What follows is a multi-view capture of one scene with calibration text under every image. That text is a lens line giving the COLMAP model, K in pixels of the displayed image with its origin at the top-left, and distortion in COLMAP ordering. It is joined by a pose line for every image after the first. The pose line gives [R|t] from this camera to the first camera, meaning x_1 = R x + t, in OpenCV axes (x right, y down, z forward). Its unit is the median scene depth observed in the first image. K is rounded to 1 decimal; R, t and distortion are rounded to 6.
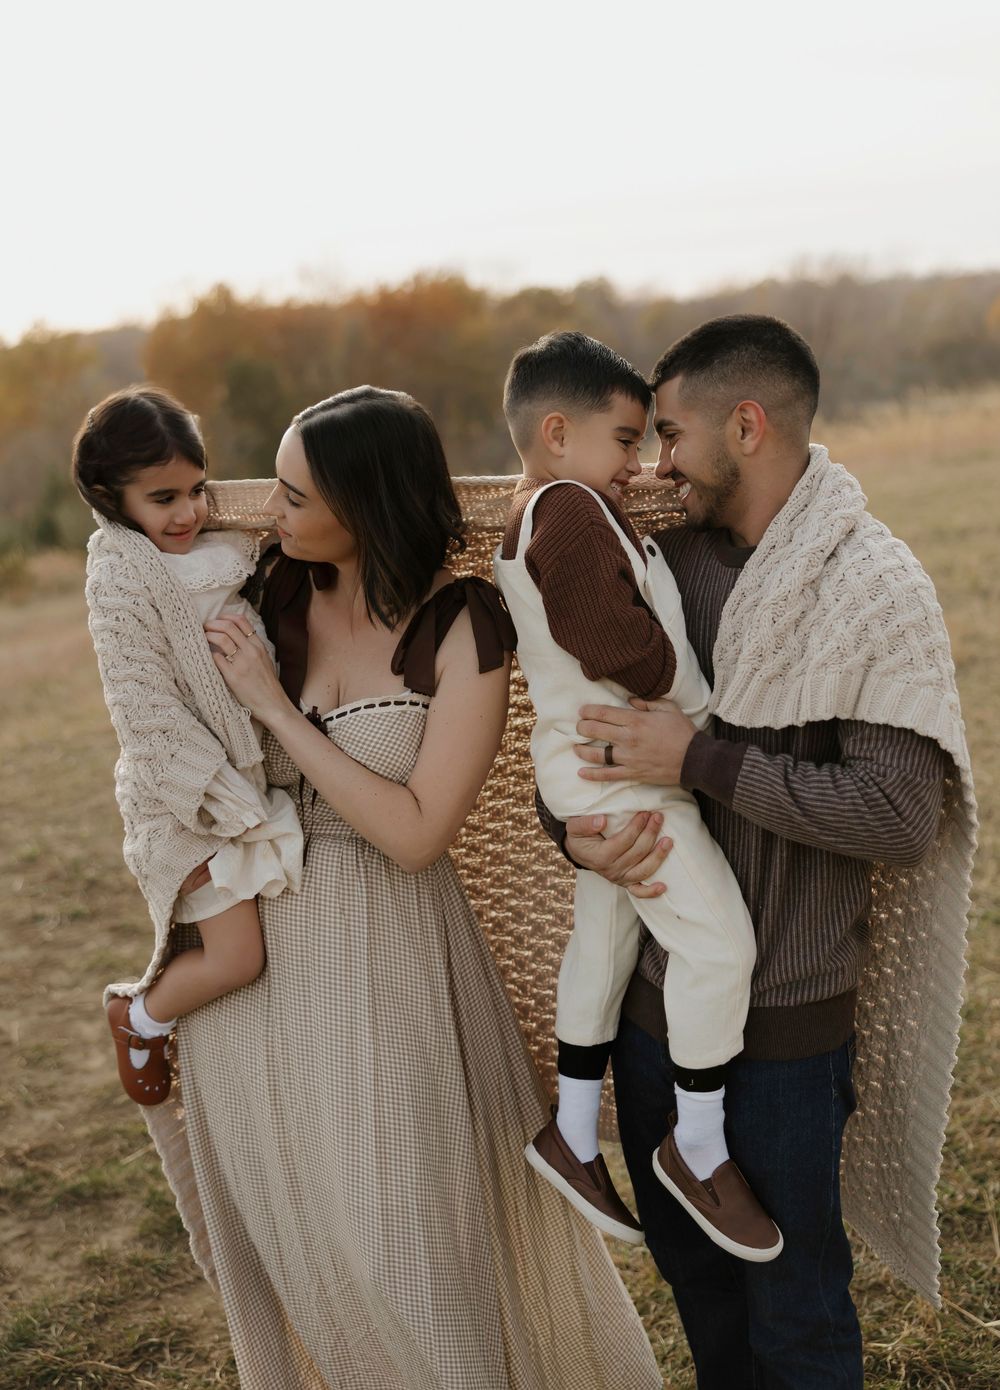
lens RADIAL K [[1763.6, 0, 500.0], [0, 1763.6, 695.0], [0, 0, 1]] dist [0.002627, -0.020626]
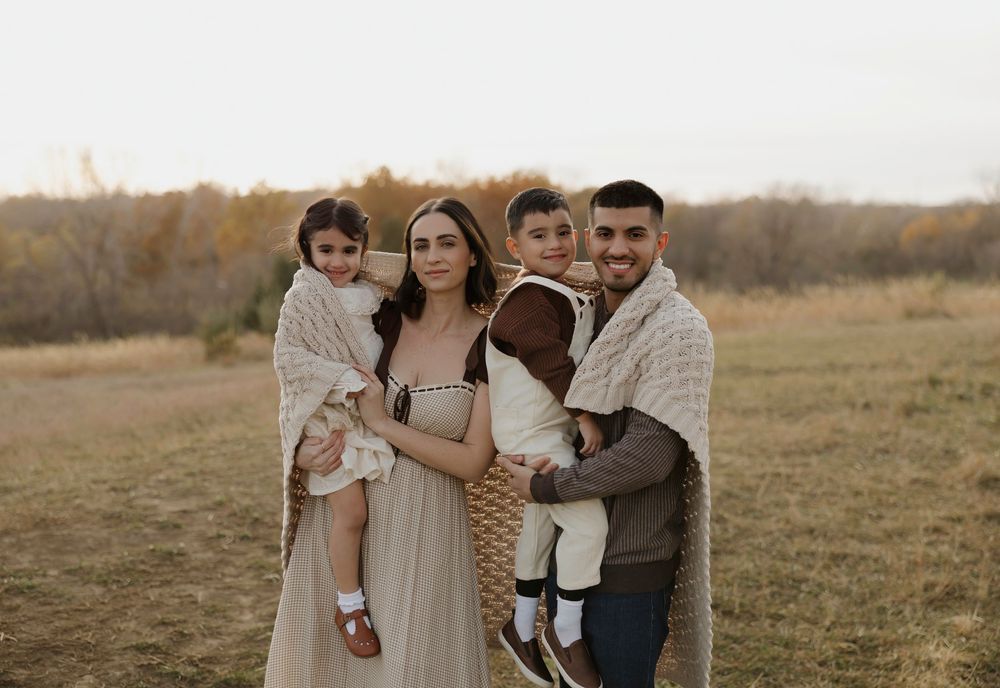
lens RADIAL K [[1257.0, 0, 500.0], [0, 1257.0, 344.0], [0, 0, 1]] dist [0.005329, -0.022580]
pose [[0.994073, 0.094781, -0.053244, 0.037508], [-0.099717, 0.990046, -0.099327, 0.044675], [0.043300, 0.104047, 0.993629, -0.154399]]
